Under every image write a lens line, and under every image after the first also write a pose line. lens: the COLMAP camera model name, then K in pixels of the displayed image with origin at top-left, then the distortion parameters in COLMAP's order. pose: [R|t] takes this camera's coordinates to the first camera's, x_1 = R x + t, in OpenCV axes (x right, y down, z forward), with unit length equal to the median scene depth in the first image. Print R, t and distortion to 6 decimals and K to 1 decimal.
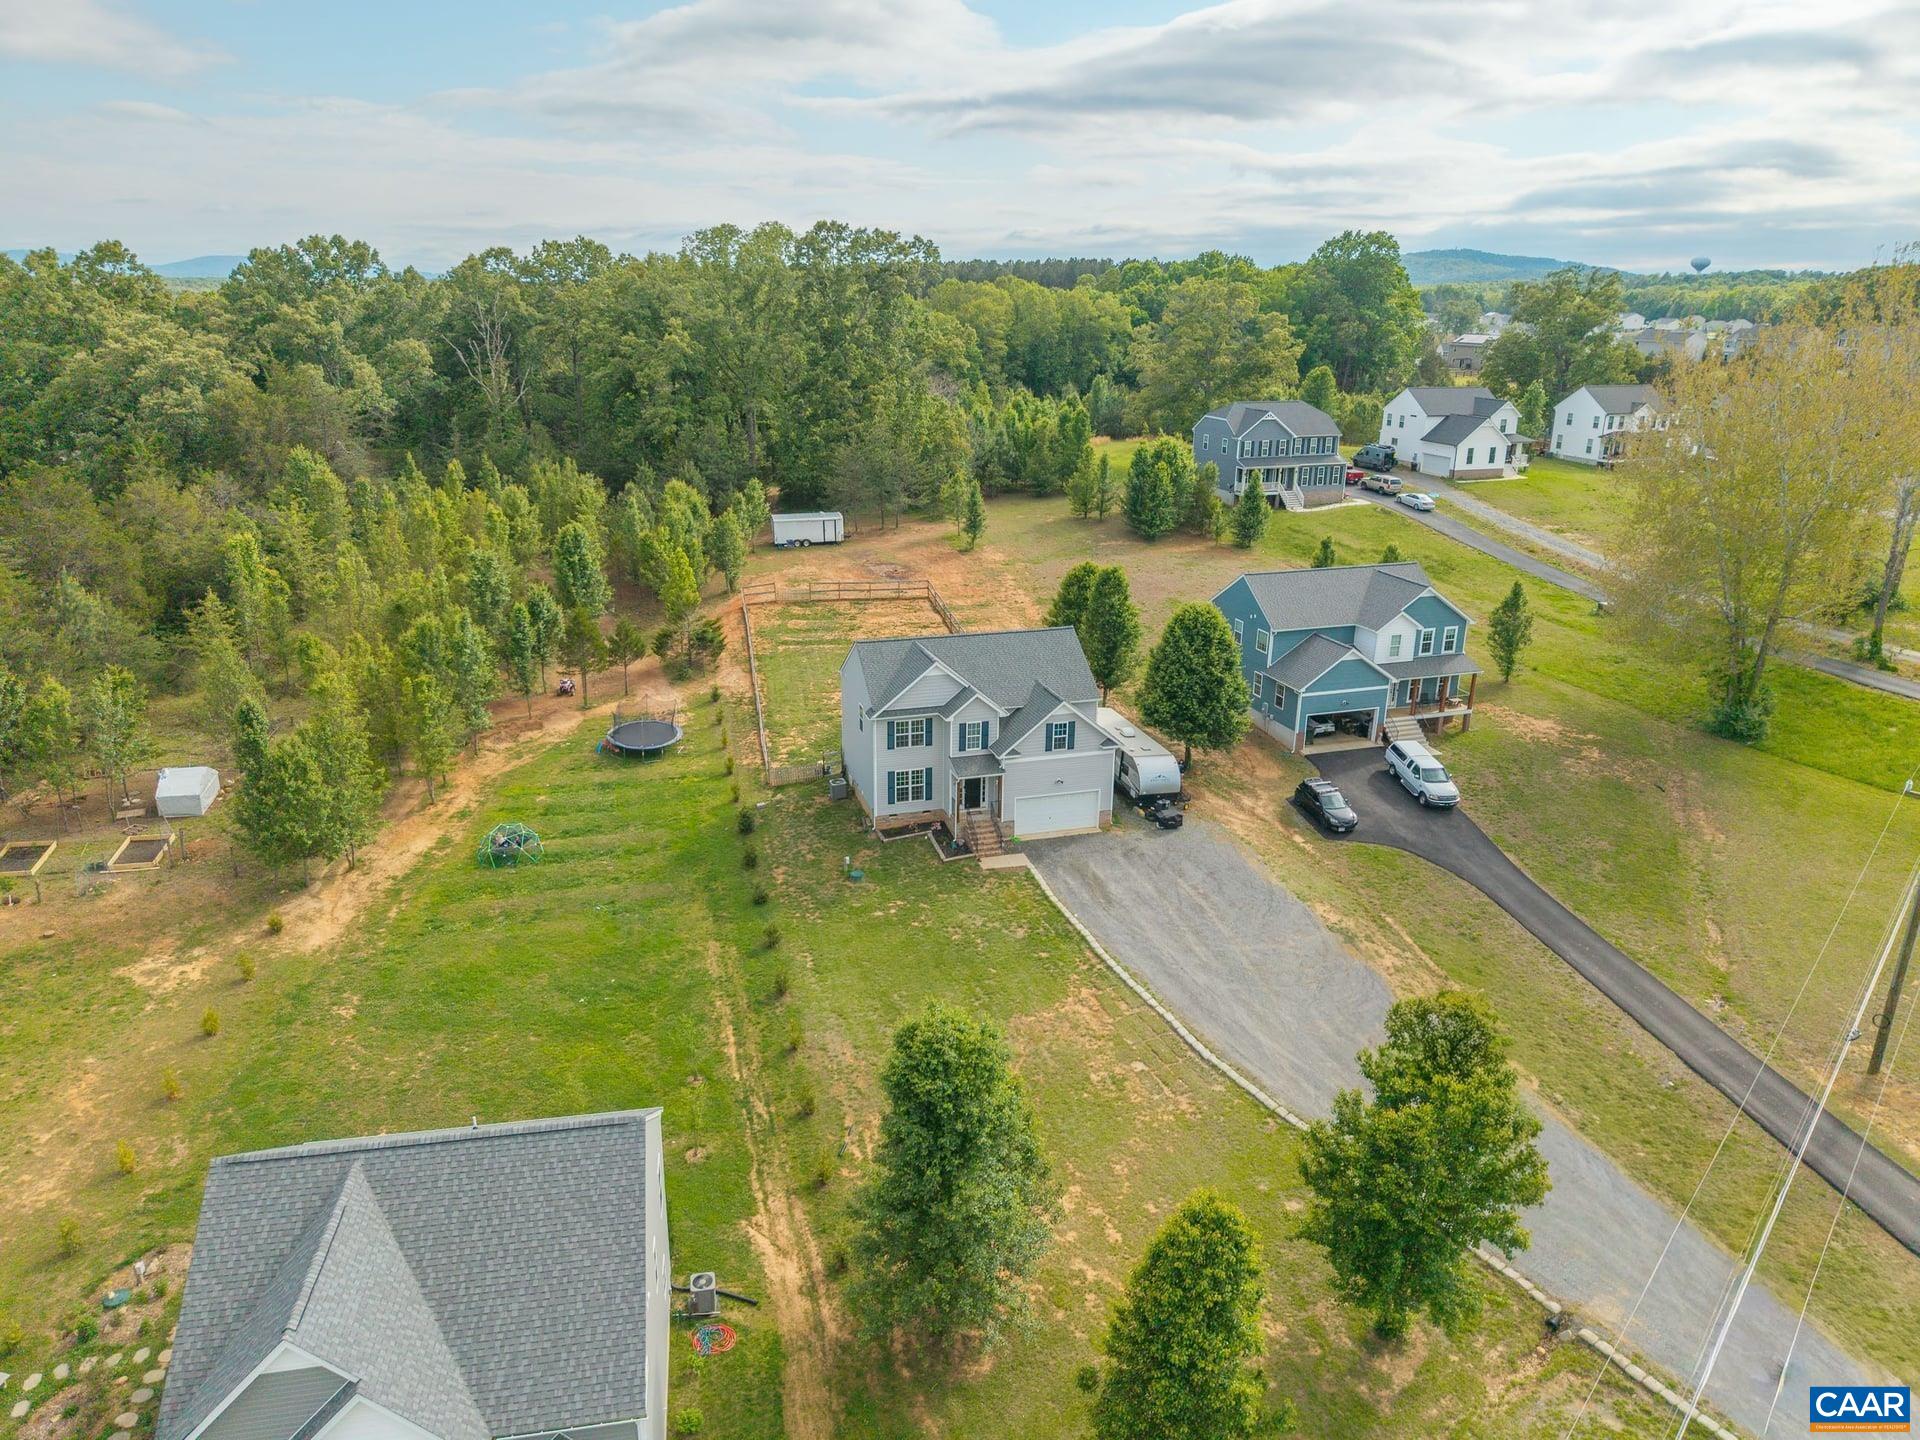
lens RADIAL K [[1294.7, 0, 960.0], [0, 1294.7, 720.0], [0, 0, 1]] dist [-0.018940, -0.000598]
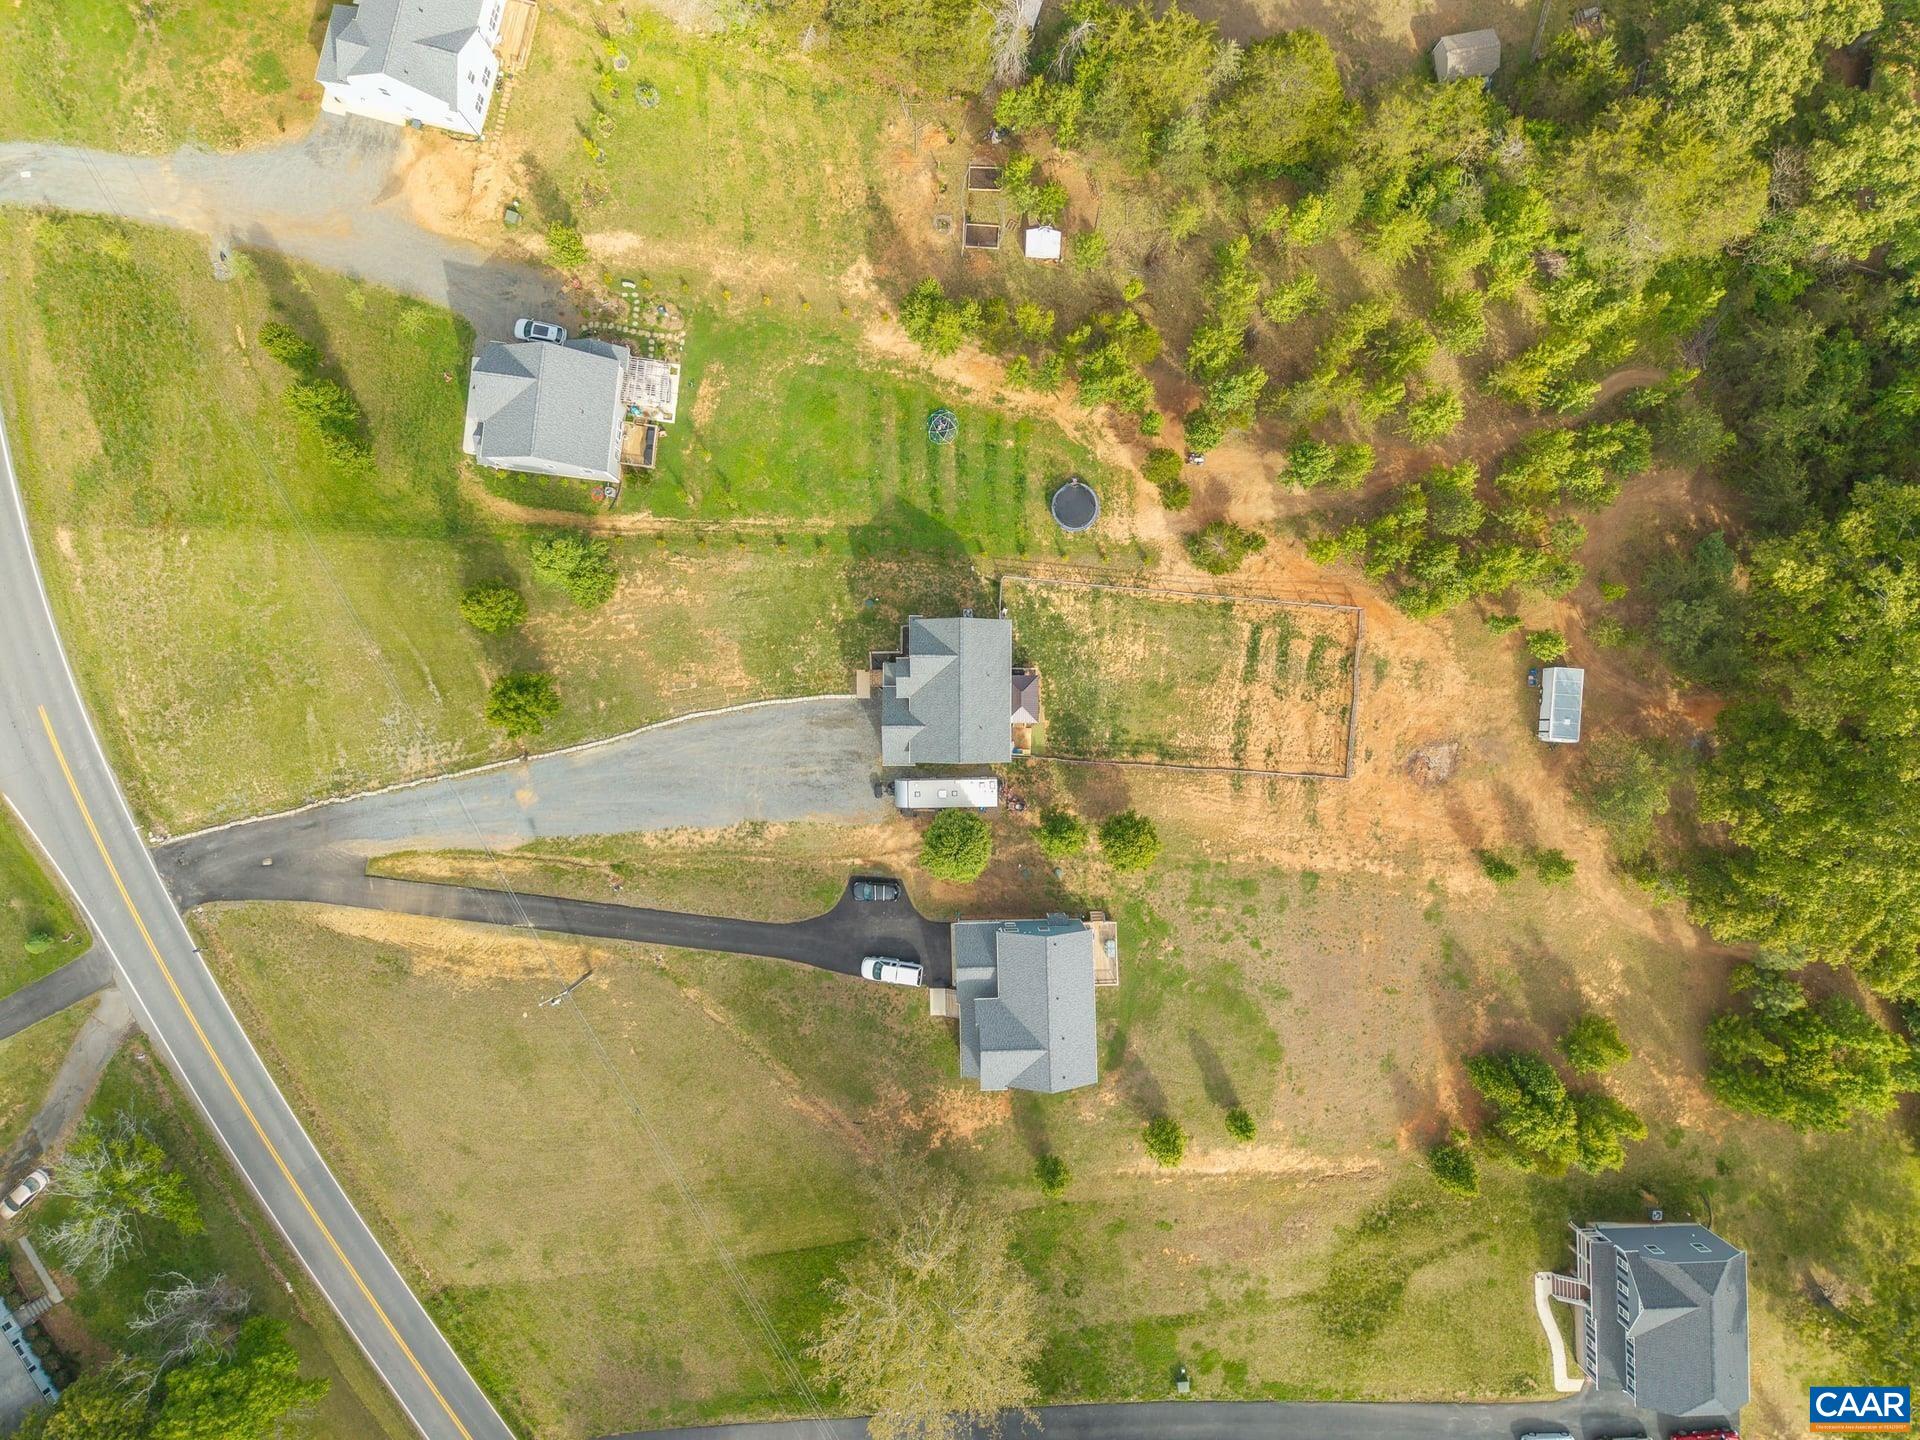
lens RADIAL K [[1277.9, 0, 960.0], [0, 1277.9, 720.0], [0, 0, 1]] dist [0.004440, 0.000446]
pose [[-0.297618, 0.954684, -0.001228, 0.043659], [-0.320414, -0.098676, 0.942124, -1.609162], [0.899310, 0.280787, 0.335262, 0.514637]]
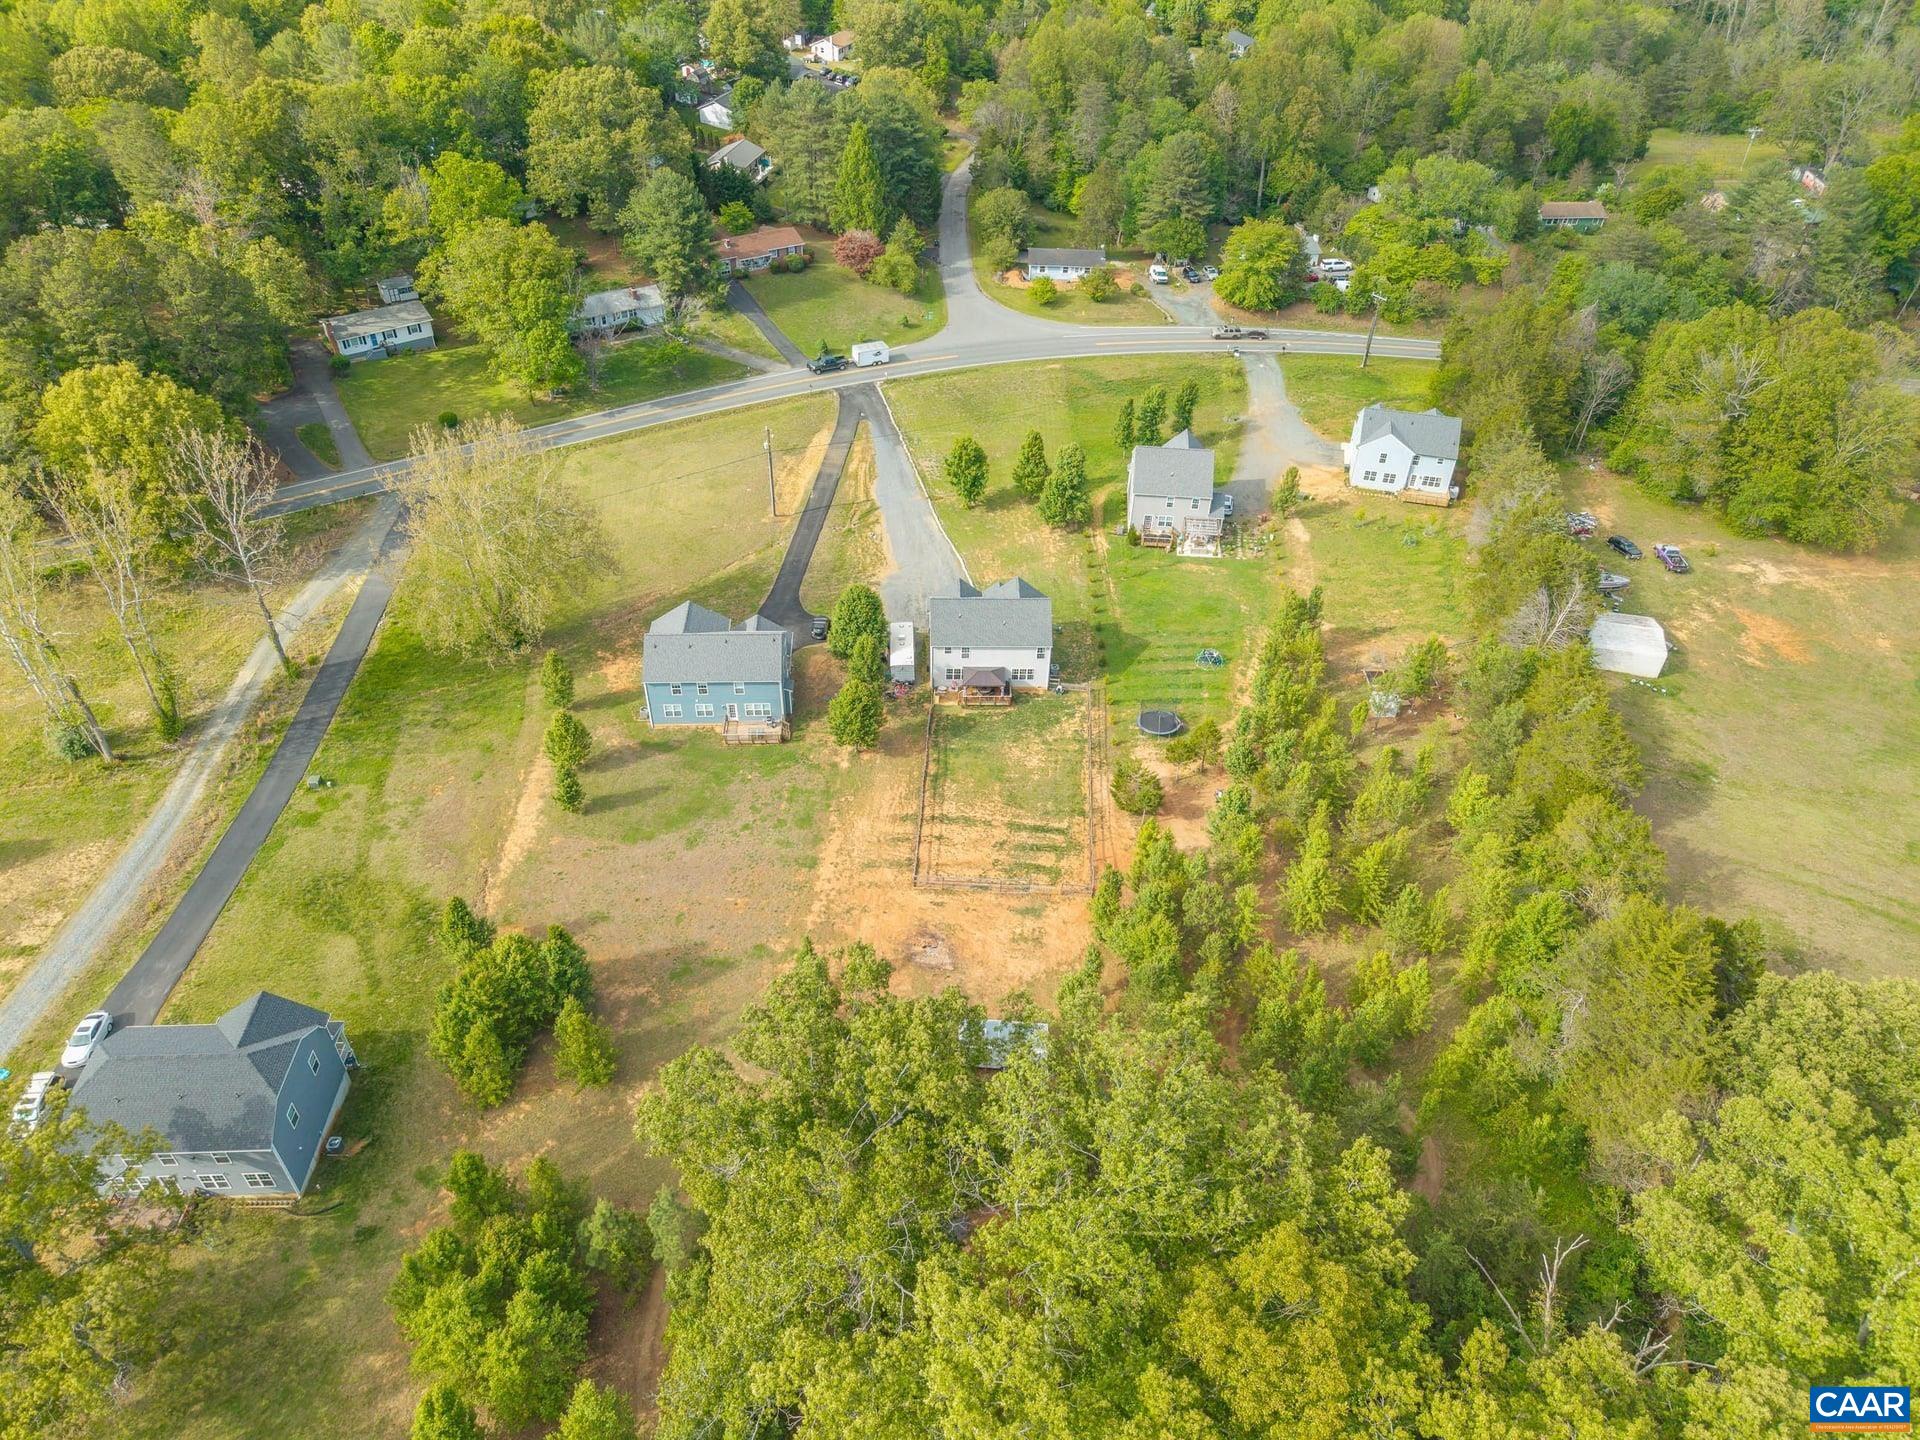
lens RADIAL K [[1282.8, 0, 956.7], [0, 1282.8, 710.8], [0, 0, 1]] dist [-0.008423, 0.003581]
pose [[-0.960379, -0.193974, 0.200116, -0.375847], [0.065260, 0.541558, 0.838126, -1.645389], [-0.270950, 0.817978, -0.507442, 2.217909]]
